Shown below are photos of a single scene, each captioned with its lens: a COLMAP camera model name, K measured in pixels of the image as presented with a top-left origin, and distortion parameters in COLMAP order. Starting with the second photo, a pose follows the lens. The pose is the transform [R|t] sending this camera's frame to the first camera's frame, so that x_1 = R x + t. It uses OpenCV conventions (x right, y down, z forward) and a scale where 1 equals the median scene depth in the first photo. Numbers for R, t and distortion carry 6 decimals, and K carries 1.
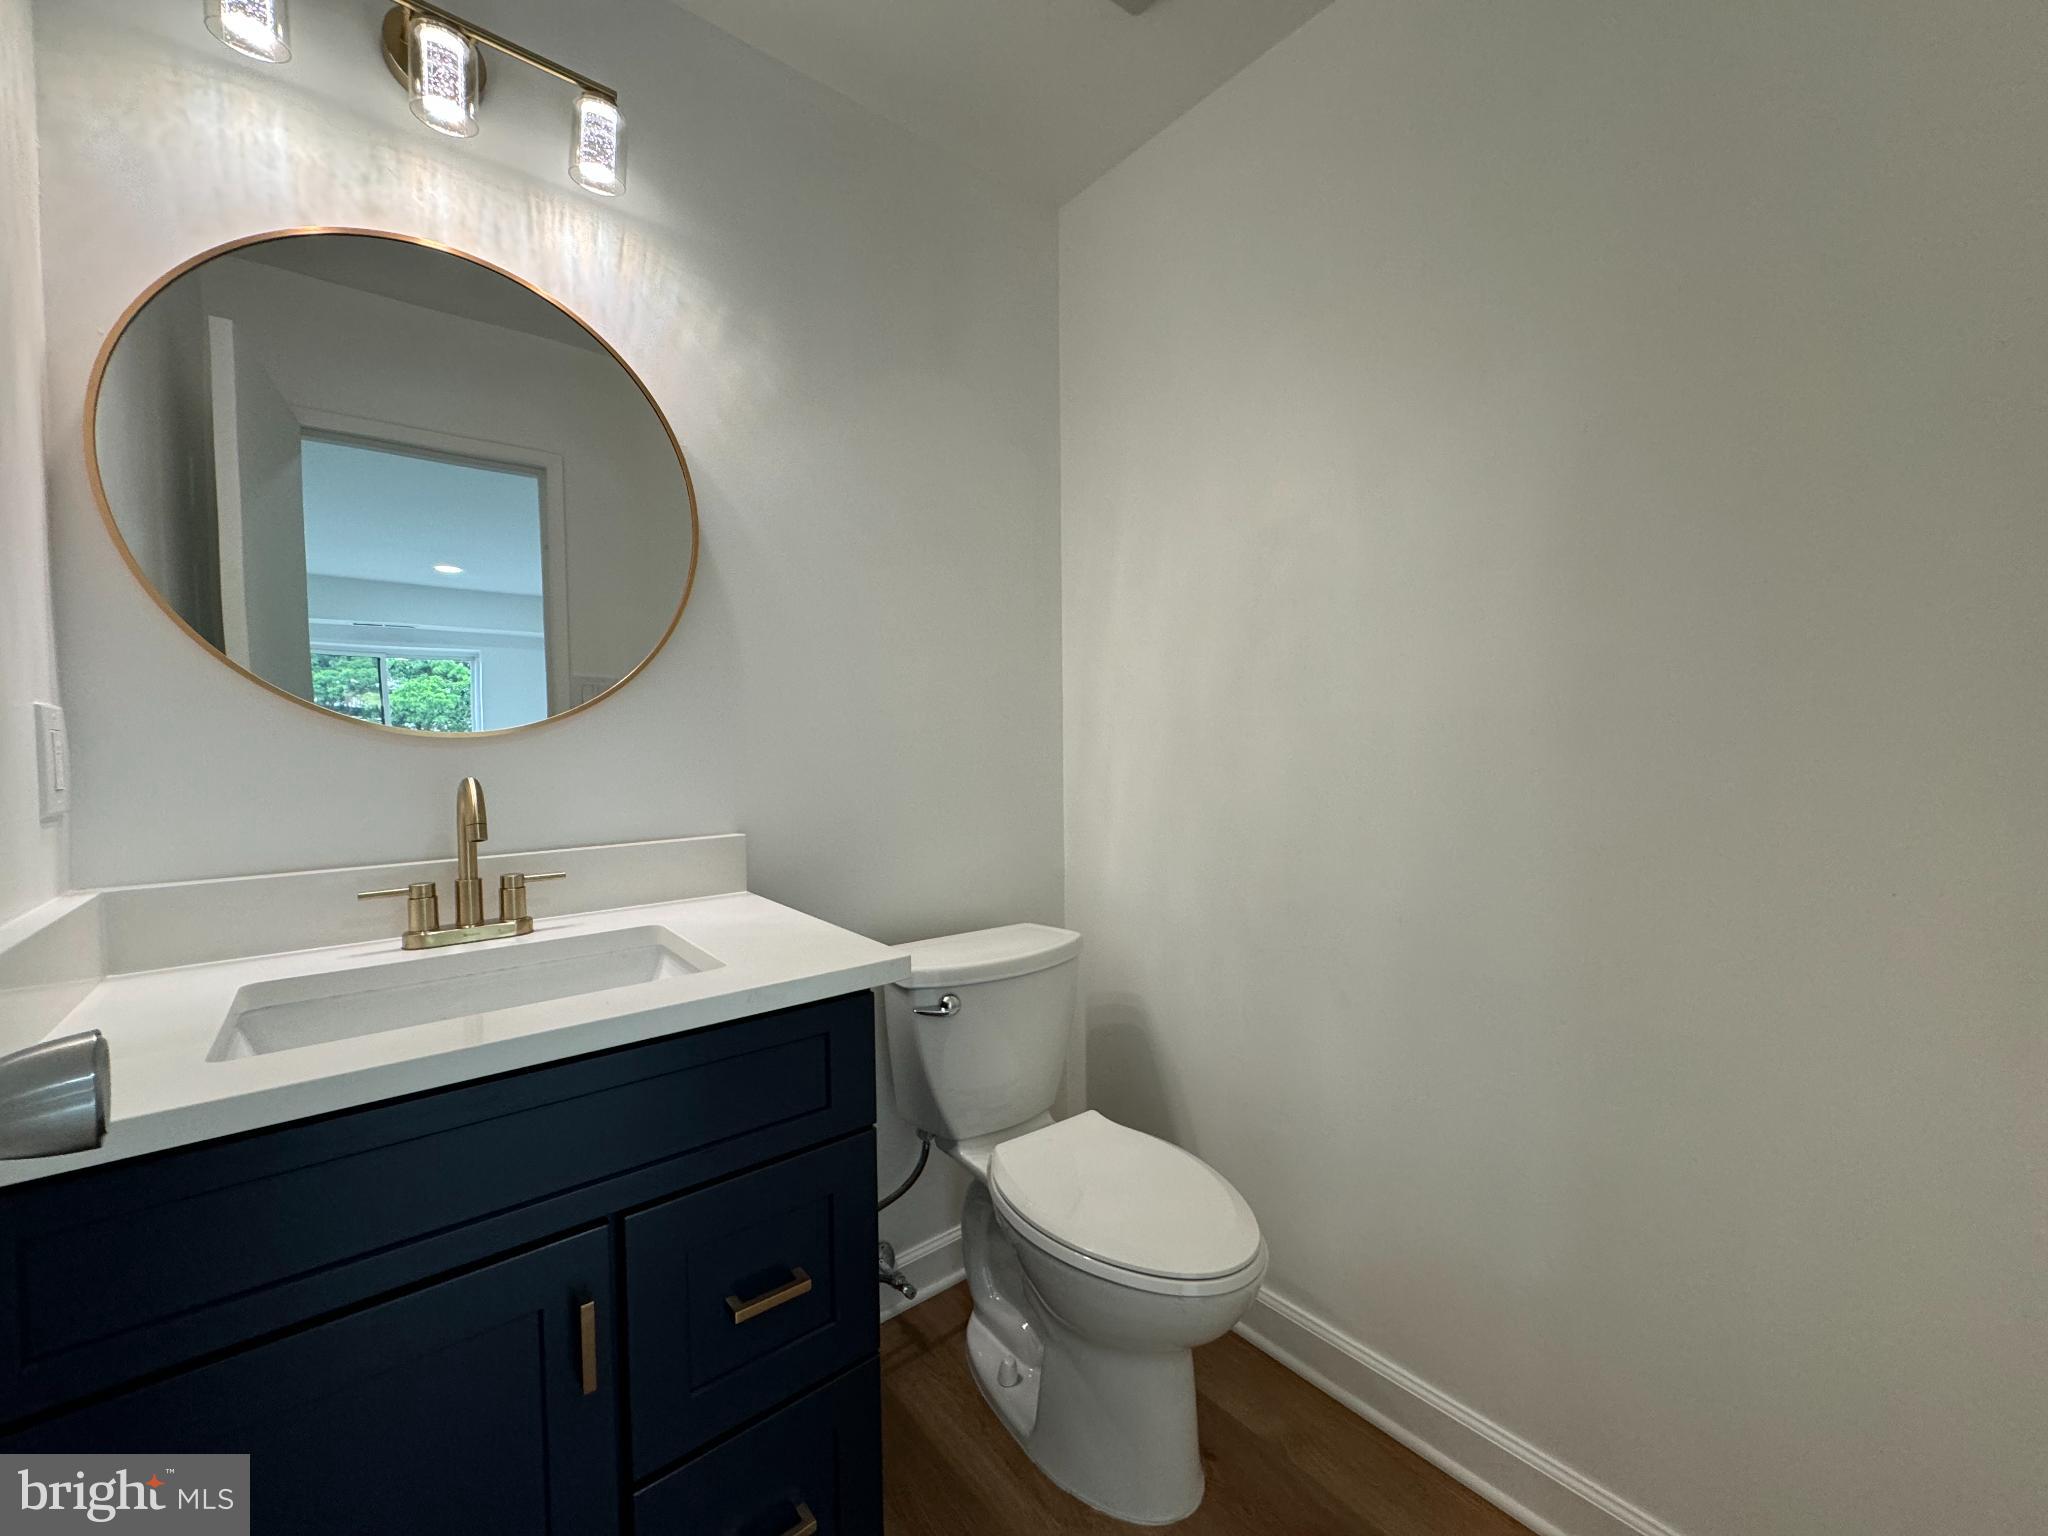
lens RADIAL K [[828.7, 0, 1034.1], [0, 828.7, 761.2], [0, 0, 1]] dist [-0.002334, -0.000259]
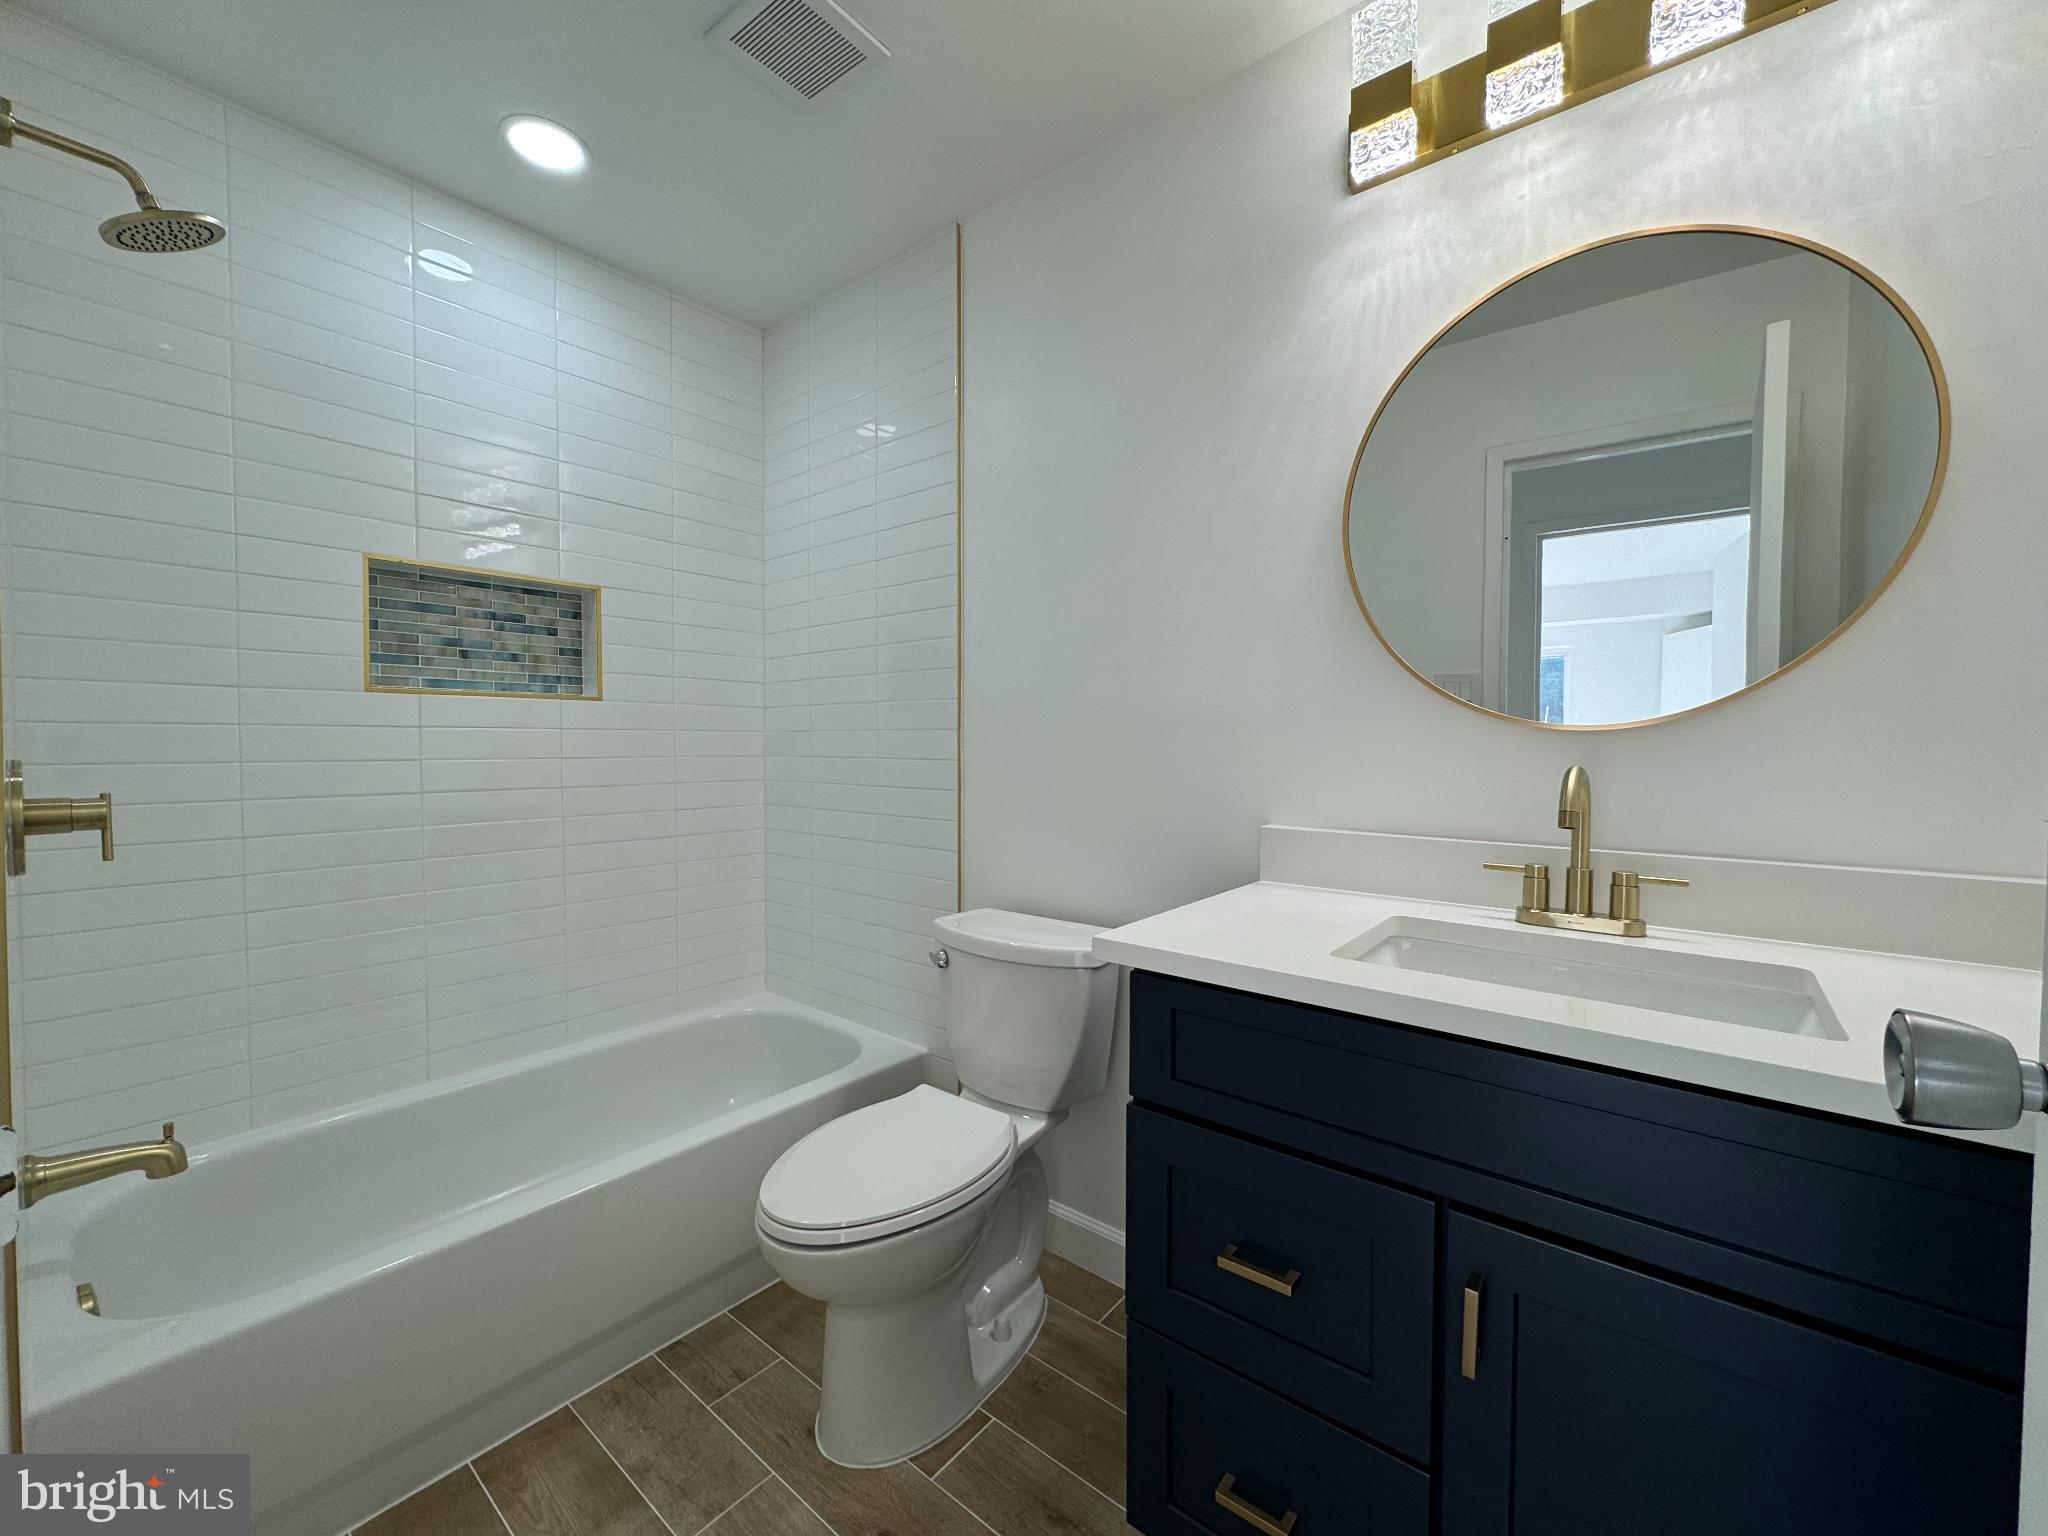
lens RADIAL K [[828.7, 0, 1034.1], [0, 828.7, 761.2], [0, 0, 1]] dist [-0.002334, -0.000259]
pose [[0.206618, 0.042697, -0.977490, 0.164640], [-0.031753, 0.998814, 0.036917, -0.004767], [0.977906, 0.023411, 0.207729, 0.136118]]
